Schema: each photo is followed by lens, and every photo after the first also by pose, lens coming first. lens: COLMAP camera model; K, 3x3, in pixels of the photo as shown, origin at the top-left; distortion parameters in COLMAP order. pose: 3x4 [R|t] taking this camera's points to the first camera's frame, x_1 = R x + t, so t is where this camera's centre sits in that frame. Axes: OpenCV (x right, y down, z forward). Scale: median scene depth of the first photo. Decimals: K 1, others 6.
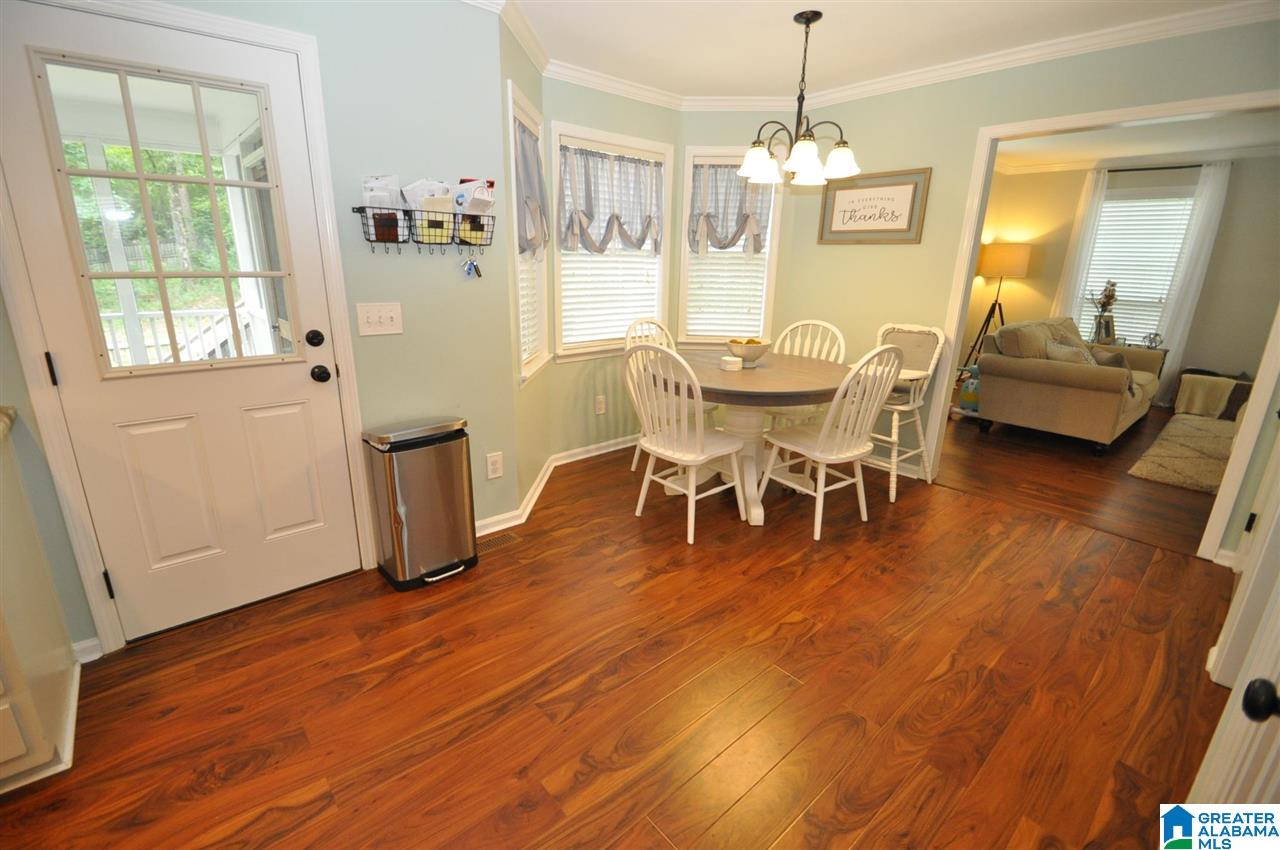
lens RADIAL K [[554.4, 0, 623.1], [0, 554.4, 425.8], [0, 0, 1]] dist [0.002183, -0.011521]
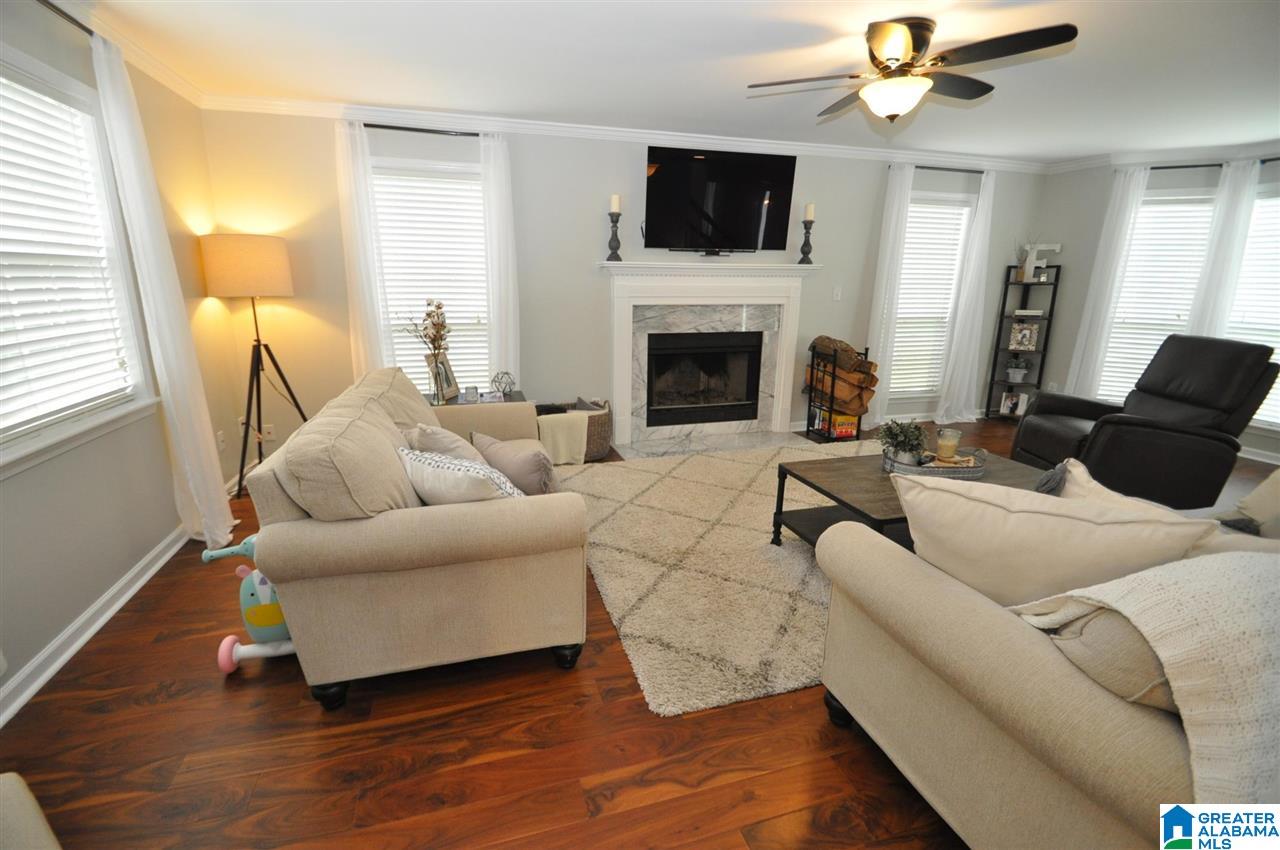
lens RADIAL K [[554.4, 0, 623.1], [0, 554.4, 425.8], [0, 0, 1]] dist [0.002183, -0.011521]
pose [[0.411800, -0.233089, 0.880960, 0.360135], [0.256735, 0.957250, 0.133265, -0.140880], [-0.874362, 0.171295, 0.454037, 0.504377]]
